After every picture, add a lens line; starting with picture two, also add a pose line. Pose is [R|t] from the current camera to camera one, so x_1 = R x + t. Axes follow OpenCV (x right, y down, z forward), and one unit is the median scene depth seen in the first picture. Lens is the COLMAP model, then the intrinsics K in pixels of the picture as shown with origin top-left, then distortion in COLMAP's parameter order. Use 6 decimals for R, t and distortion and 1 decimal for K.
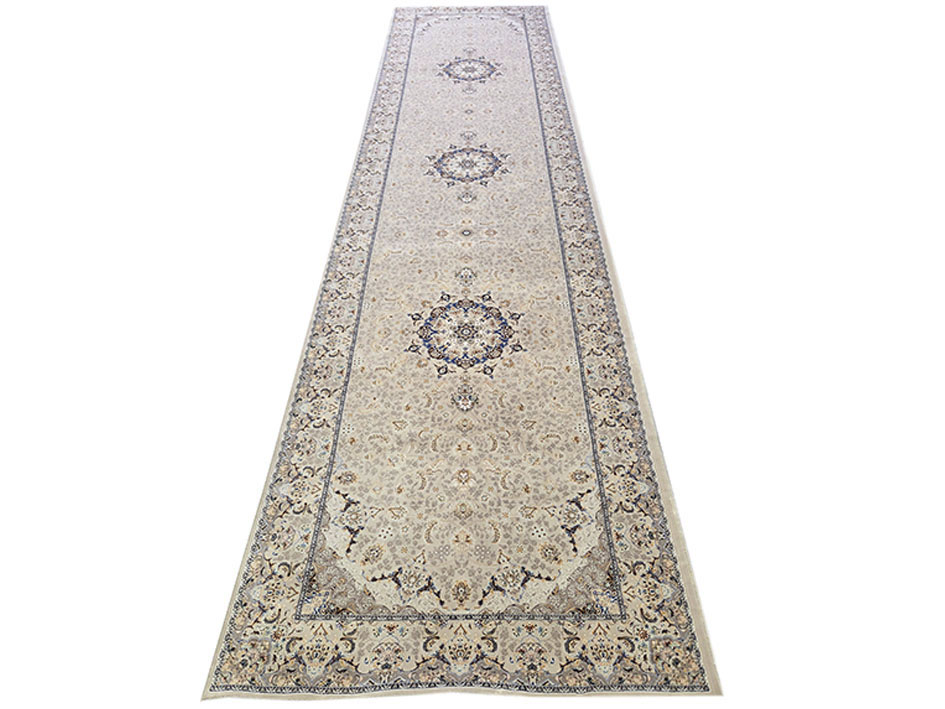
lens RADIAL K [[654.3, 0, 472.5], [0, 654.3, 354.5], [0, 0, 1]] dist [0.032509, -0.028733]
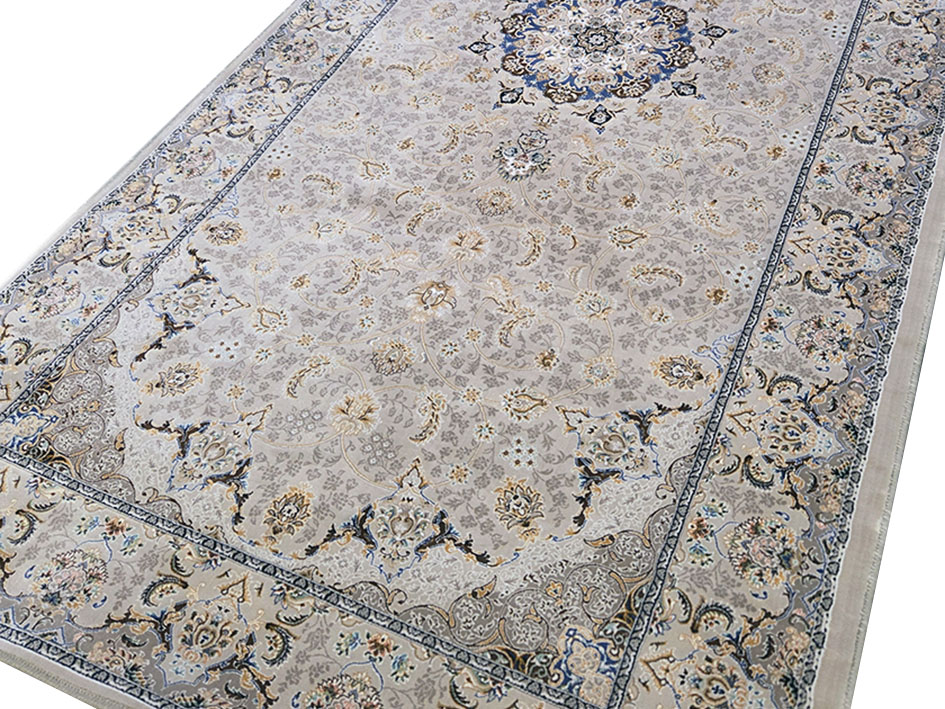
lens RADIAL K [[654.3, 0, 472.5], [0, 654.3, 354.5], [0, 0, 1]] dist [0.032509, -0.028733]
pose [[0.885049, 0.314885, -0.342835, 0.195324], [-0.211982, 0.928329, 0.305401, 0.070776], [0.414430, -0.197620, 0.888366, 0.563682]]
